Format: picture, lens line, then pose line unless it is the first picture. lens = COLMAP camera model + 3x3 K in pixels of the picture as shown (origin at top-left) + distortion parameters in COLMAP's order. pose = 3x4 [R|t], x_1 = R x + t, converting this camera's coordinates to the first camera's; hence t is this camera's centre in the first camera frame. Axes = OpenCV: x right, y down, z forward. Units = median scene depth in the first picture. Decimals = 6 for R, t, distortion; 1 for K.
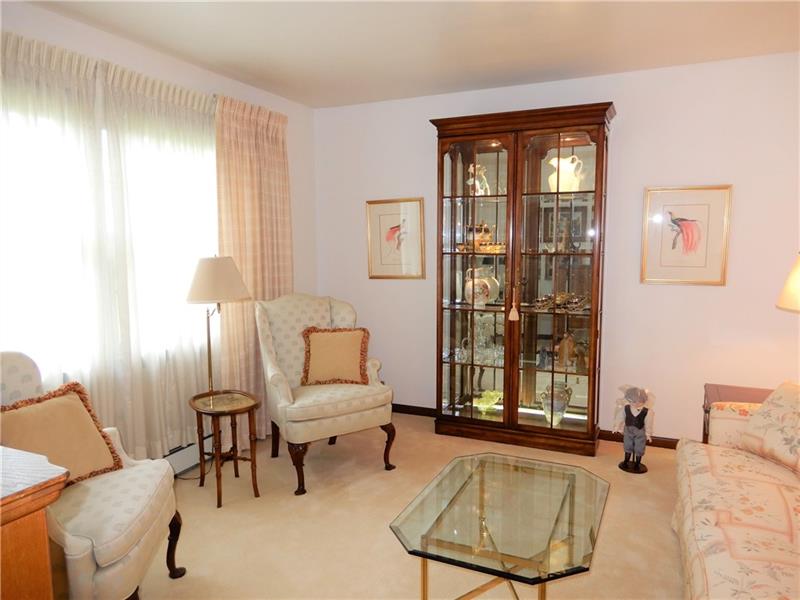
lens RADIAL K [[568.2, 0, 397.8], [0, 568.2, 299.5], [0, 0, 1]] dist [0.000120, 0.000987]
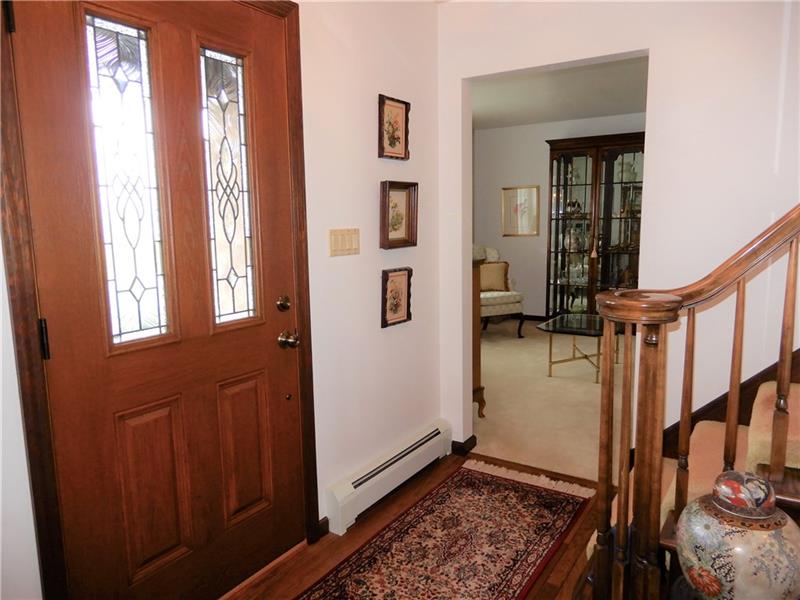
lens RADIAL K [[568.2, 0, 405.4], [0, 568.2, 301.0], [0, 0, 1]] dist [0.000120, 0.000987]
pose [[0.989206, 0.012789, -0.145974, -0.100244], [-0.006983, 0.999167, 0.040214, 0.095710], [0.146366, -0.038760, 0.988471, -0.737485]]
